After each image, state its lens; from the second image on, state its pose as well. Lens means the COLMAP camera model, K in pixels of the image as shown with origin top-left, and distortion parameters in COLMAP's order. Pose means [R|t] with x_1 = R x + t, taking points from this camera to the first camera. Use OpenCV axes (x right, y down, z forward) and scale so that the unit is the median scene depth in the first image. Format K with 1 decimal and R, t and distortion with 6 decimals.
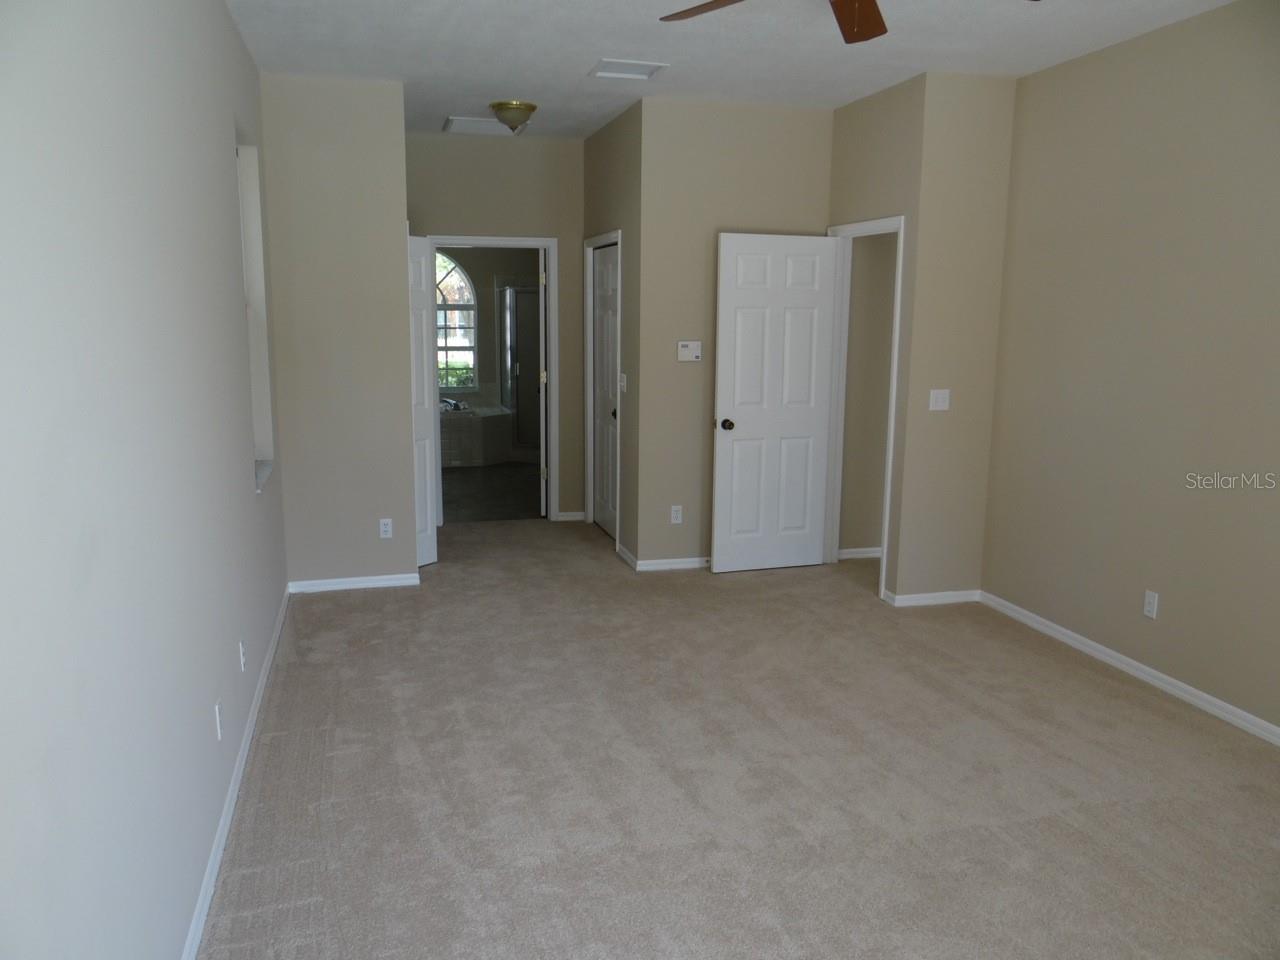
lens RADIAL K [[1007.7, 0, 635.7], [0, 1007.7, 480.8], [0, 0, 1]] dist [0.012348, 0.008466]
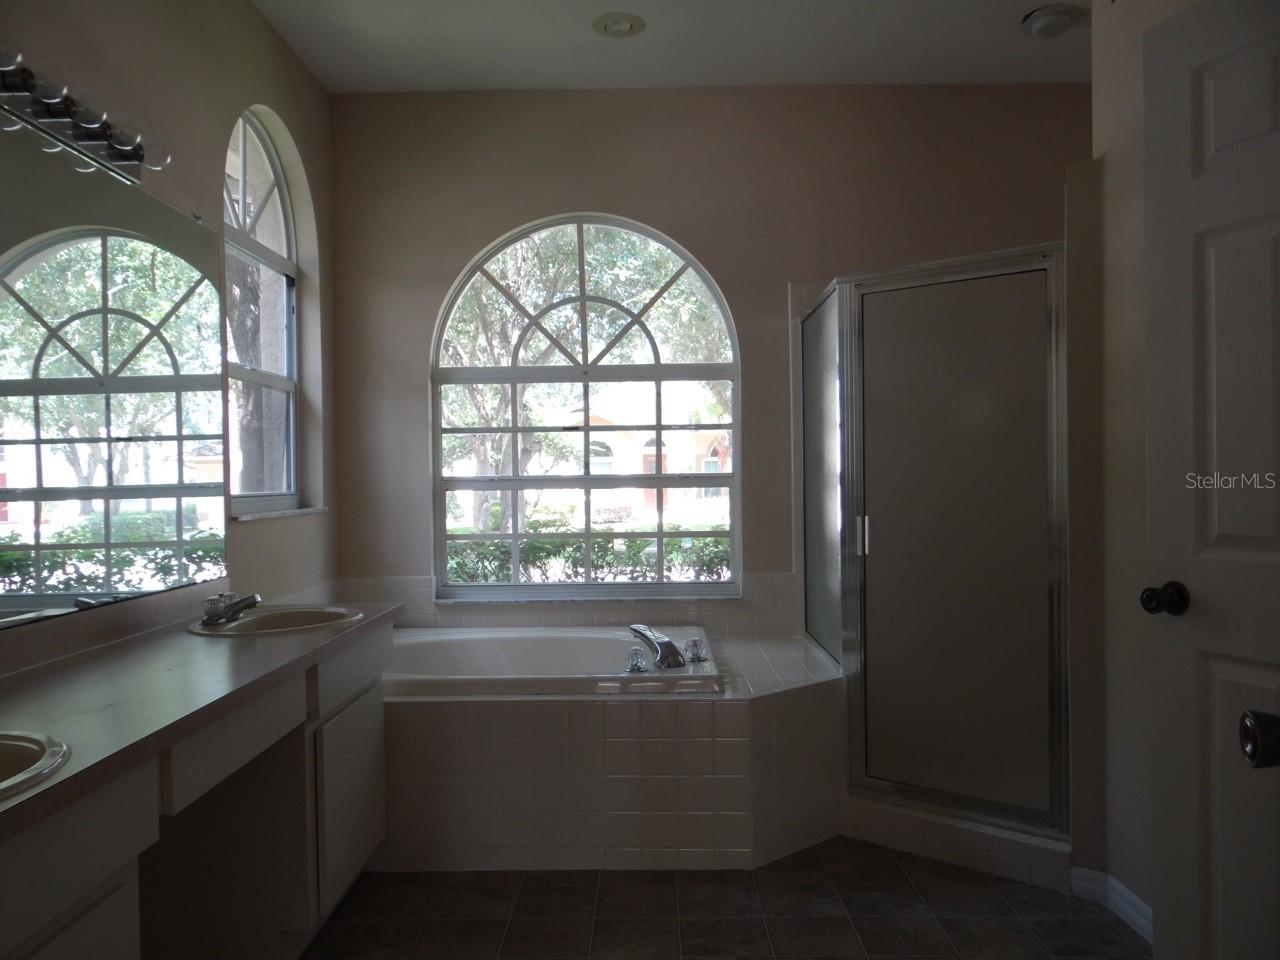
lens RADIAL K [[1007.7, 0, 634.8], [0, 1007.7, 480.1], [0, 0, 1]] dist [0.012348, 0.008466]
pose [[0.962930, -0.014610, -0.269355, -0.098117], [-0.028306, 0.987547, -0.154759, -0.074867], [0.268262, 0.156646, 0.950525, 0.657969]]
